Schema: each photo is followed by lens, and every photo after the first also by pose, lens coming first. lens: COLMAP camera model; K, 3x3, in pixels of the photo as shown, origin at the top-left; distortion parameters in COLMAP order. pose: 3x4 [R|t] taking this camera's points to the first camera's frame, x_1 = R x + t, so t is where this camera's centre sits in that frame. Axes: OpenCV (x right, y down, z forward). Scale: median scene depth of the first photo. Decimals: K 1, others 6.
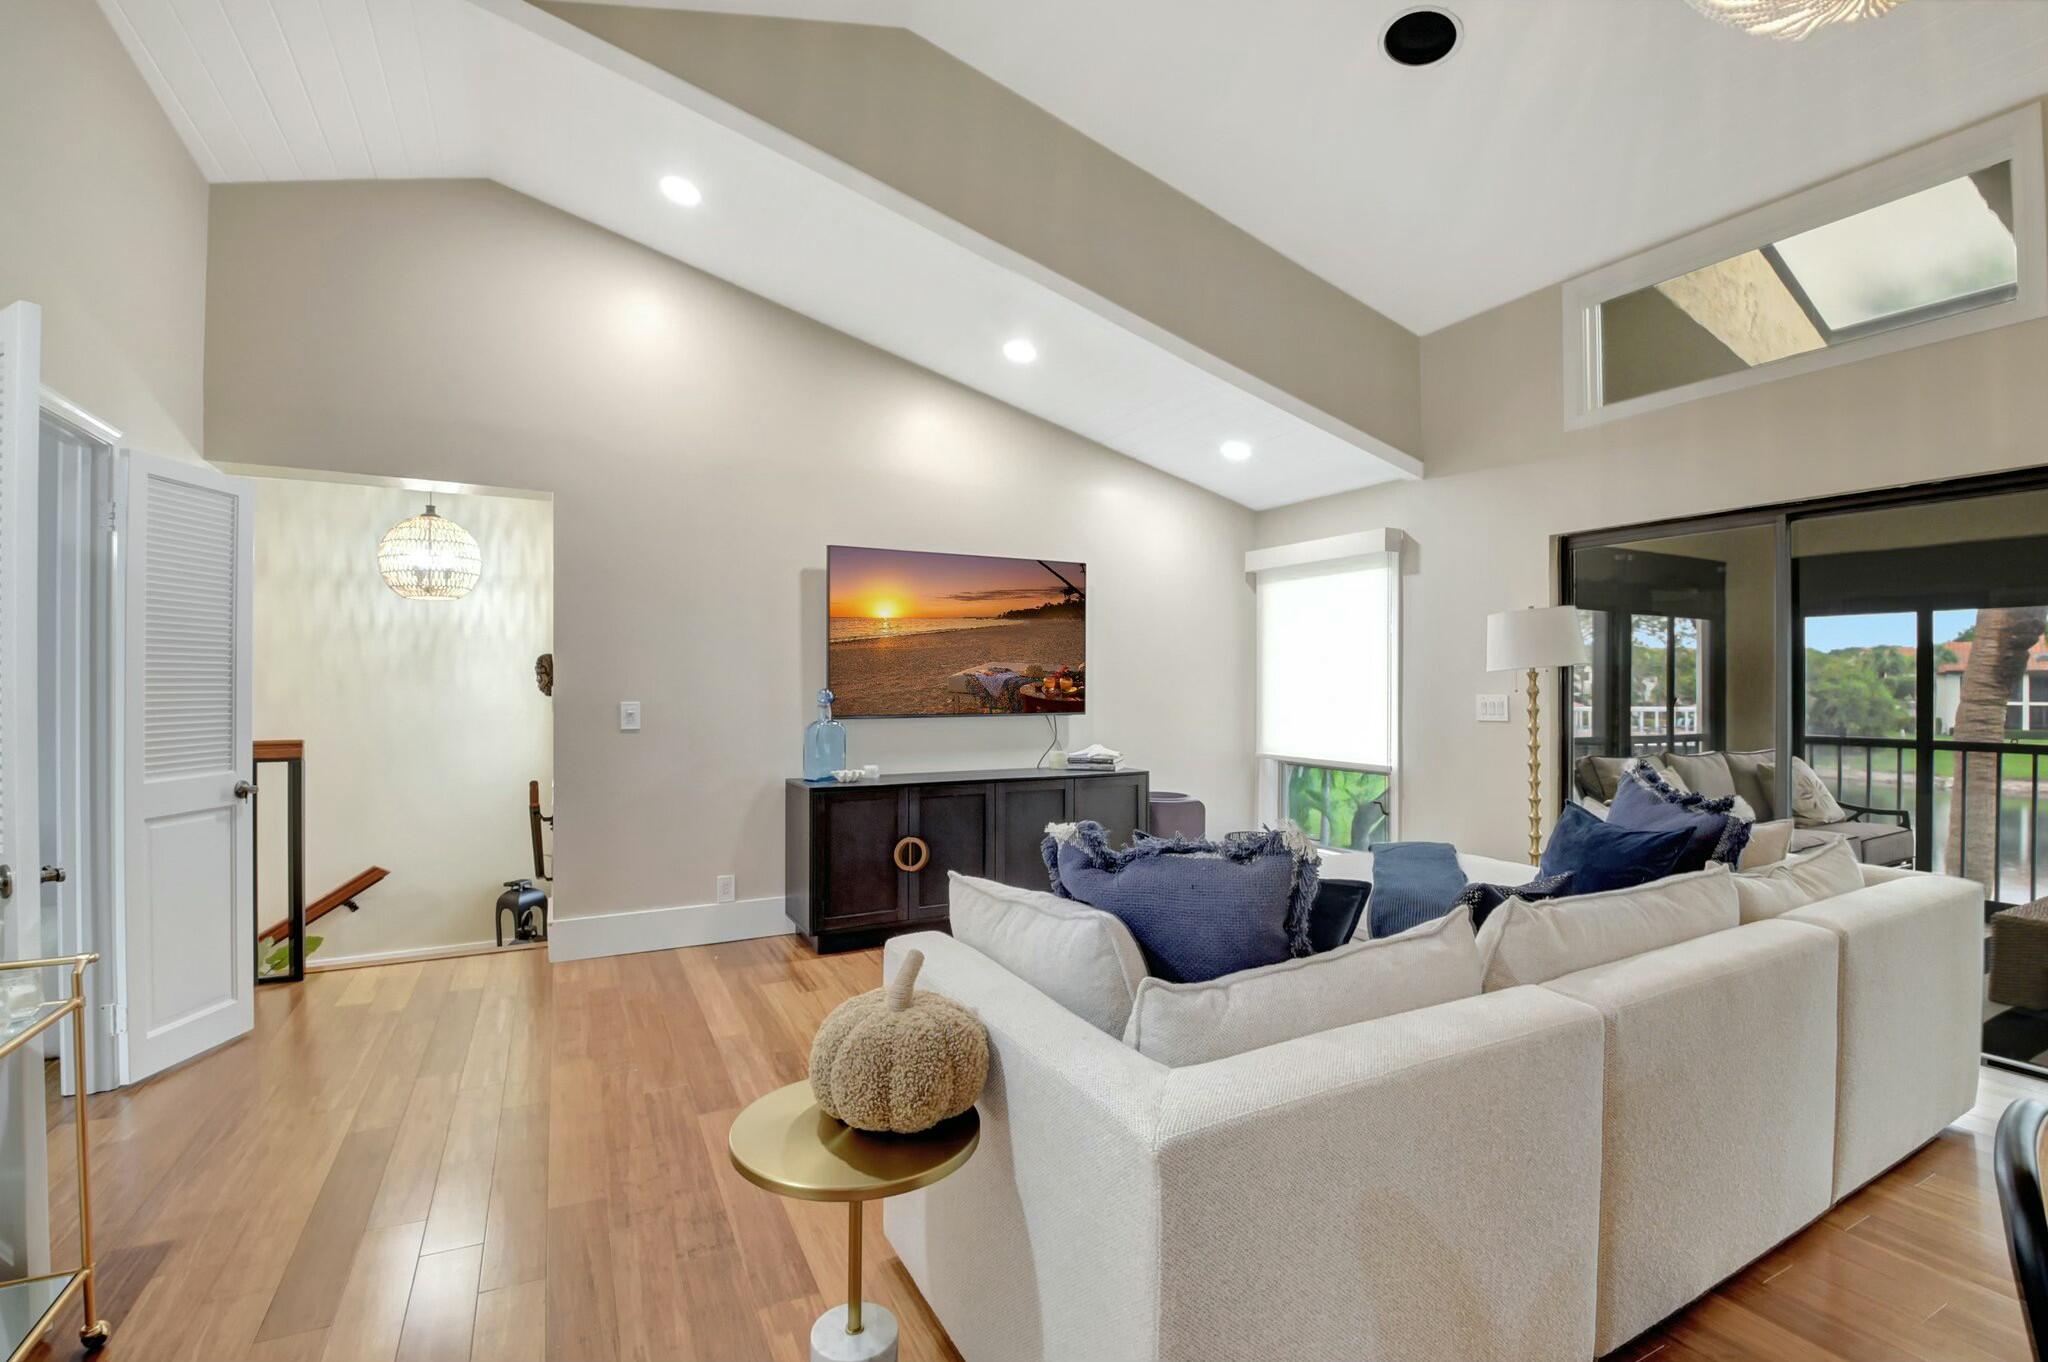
lens RADIAL K [[873.0, 0, 1024.0], [0, 873.0, 681.0], [0, 0, 1]] dist [0.001589, 0.000095]
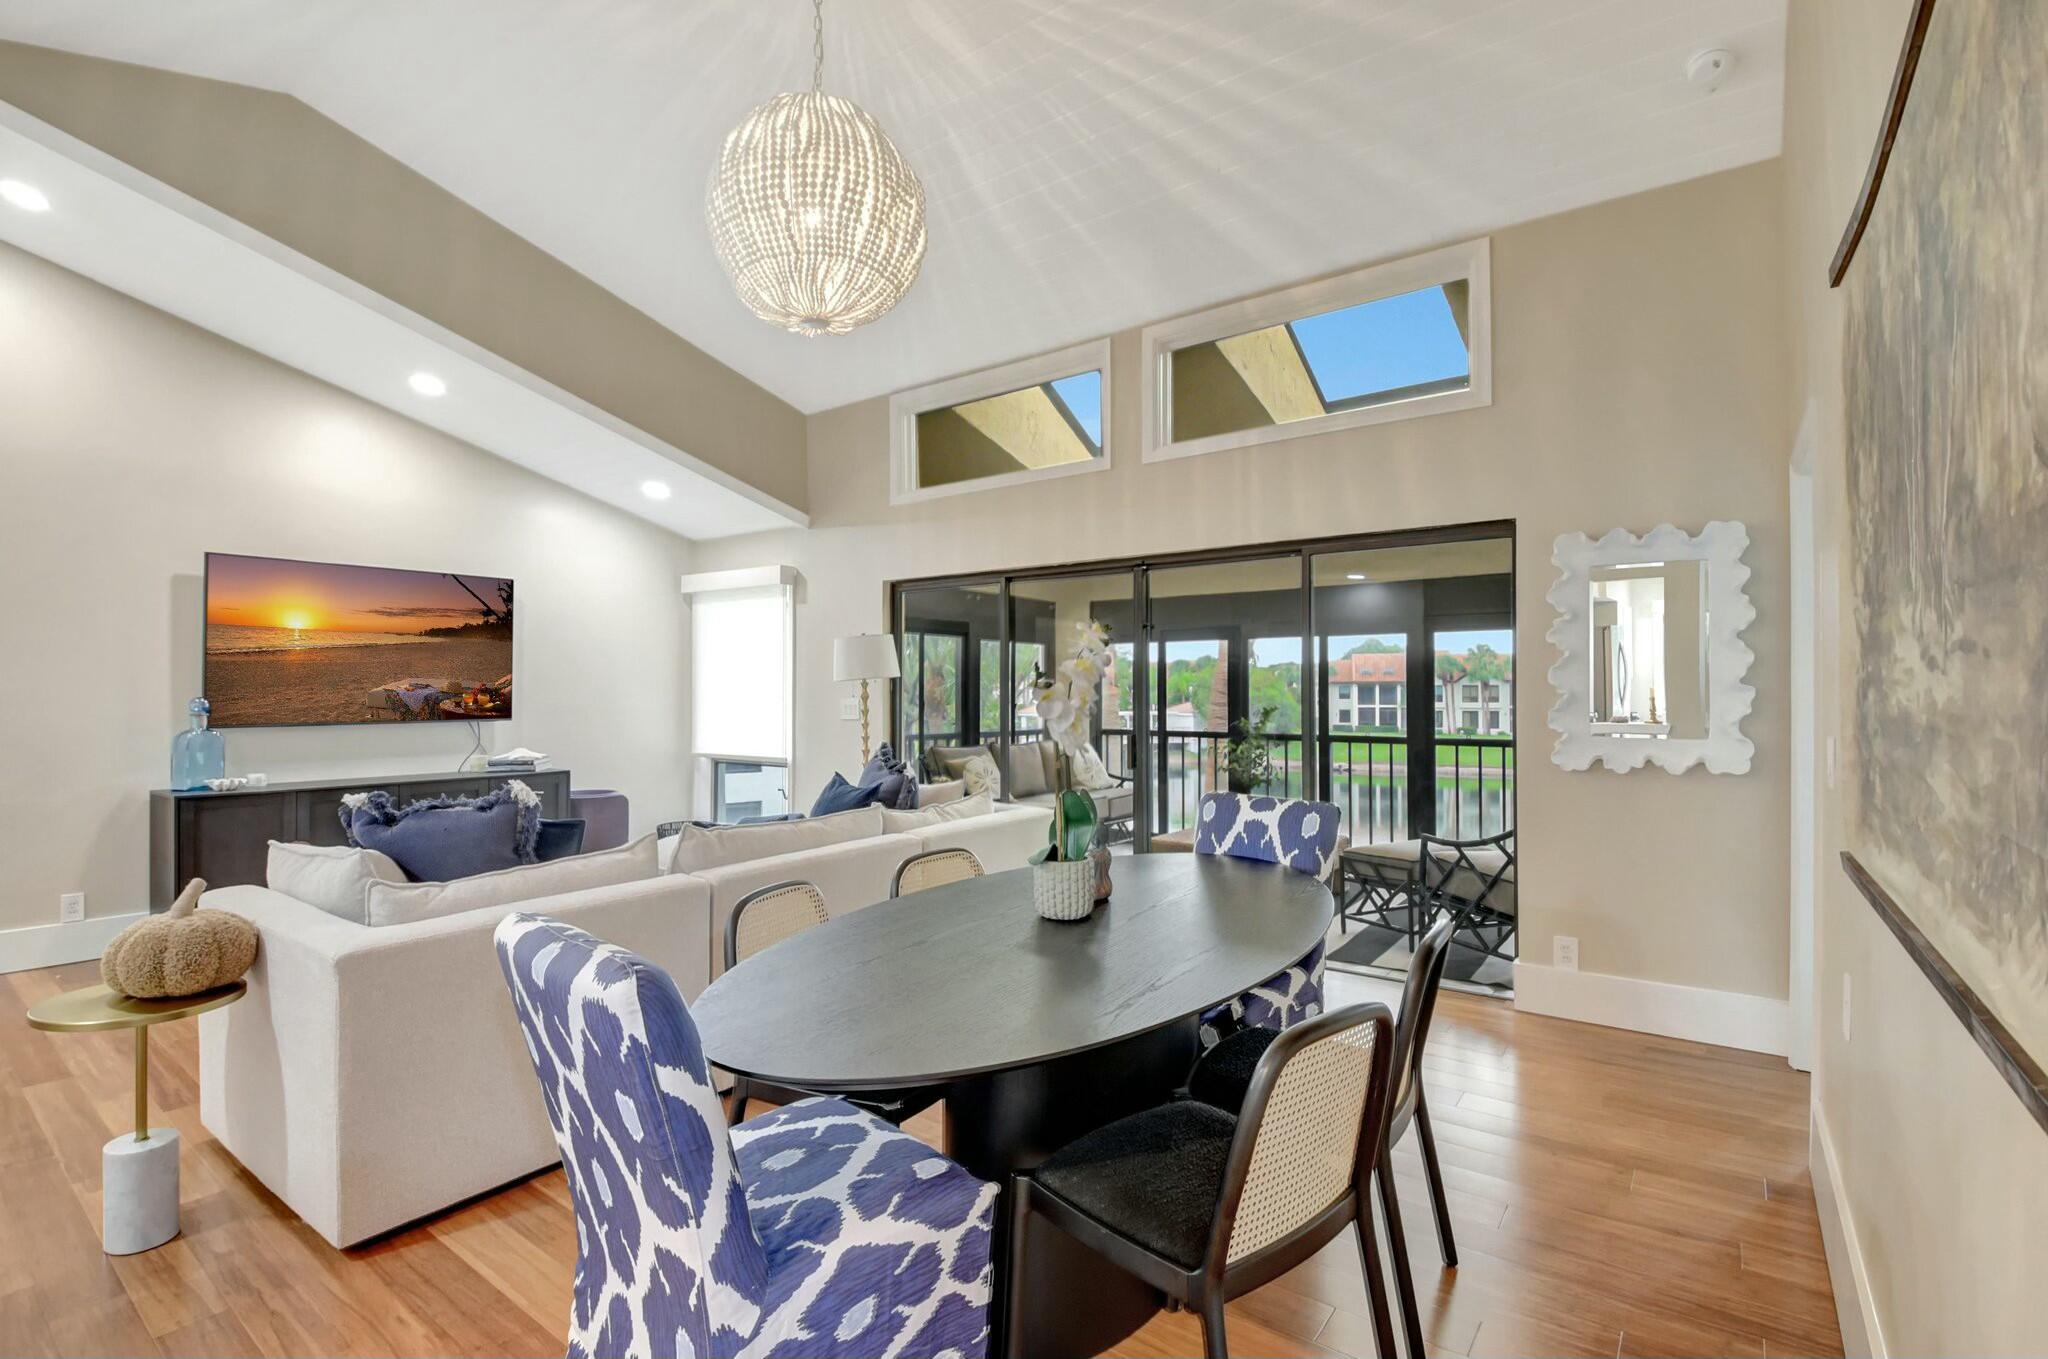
lens RADIAL K [[931.2, 0, 1024.0], [0, 931.2, 679.5], [0, 0, 1]] dist [-0.003064, -0.013418]
pose [[0.900289, 0.004791, 0.435267, 0.162466], [-0.000375, 0.999948, -0.010231, -0.001109], [-0.435293, 0.009047, 0.900243, -0.351979]]
